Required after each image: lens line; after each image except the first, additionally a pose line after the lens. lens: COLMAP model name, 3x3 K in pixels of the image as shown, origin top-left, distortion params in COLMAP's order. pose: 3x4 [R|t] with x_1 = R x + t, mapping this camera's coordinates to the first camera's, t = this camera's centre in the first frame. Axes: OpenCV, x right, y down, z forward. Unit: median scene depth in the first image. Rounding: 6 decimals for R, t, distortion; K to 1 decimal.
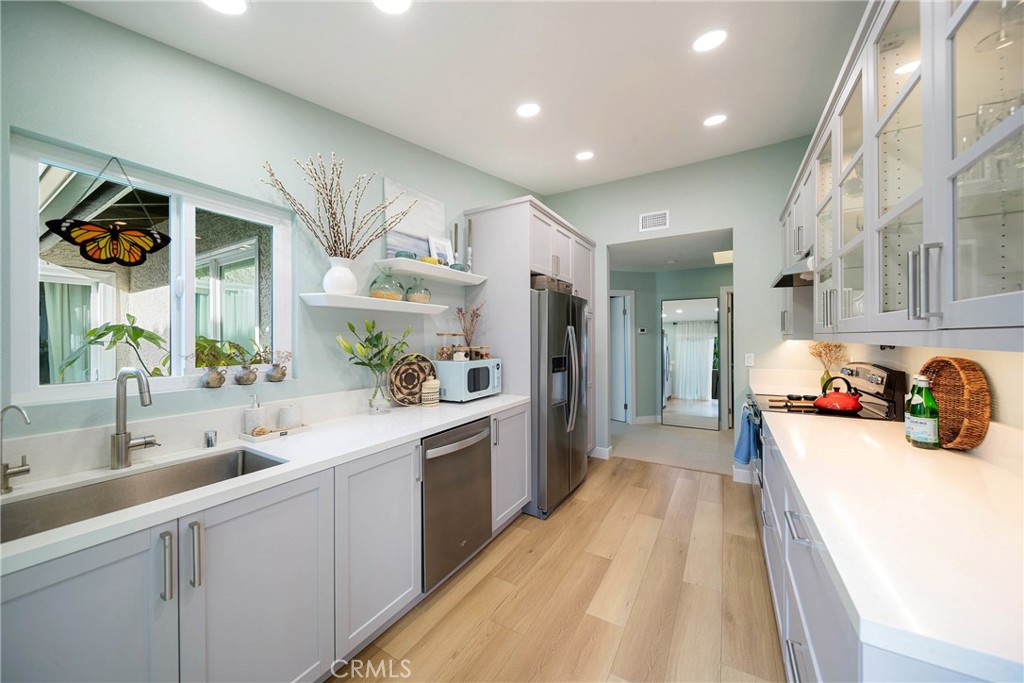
lens RADIAL K [[360.6, 0, 506.7], [0, 360.6, 339.3], [0, 0, 1]] dist [0.000060, -0.000706]
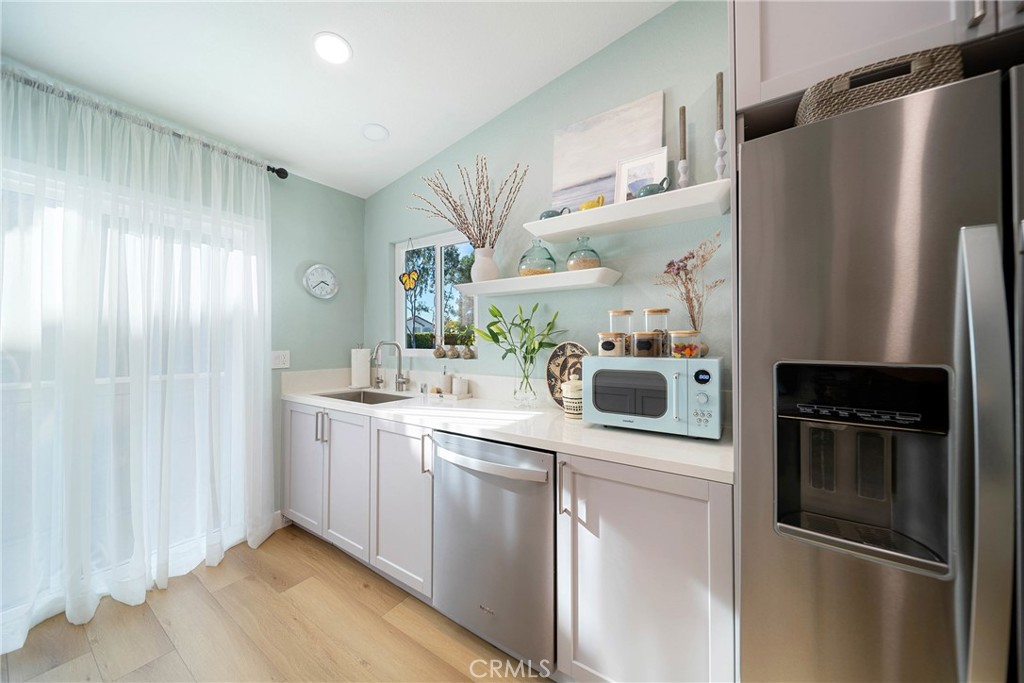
lens RADIAL K [[360.6, 0, 509.1], [0, 360.6, 339.1], [0, 0, 1]] dist [0.000060, -0.000706]
pose [[-0.055928, -0.005924, -0.998417, 0.490134], [-0.003987, 0.999976, -0.005710, 0.039163], [0.998427, 0.003661, -0.055950, 0.923269]]
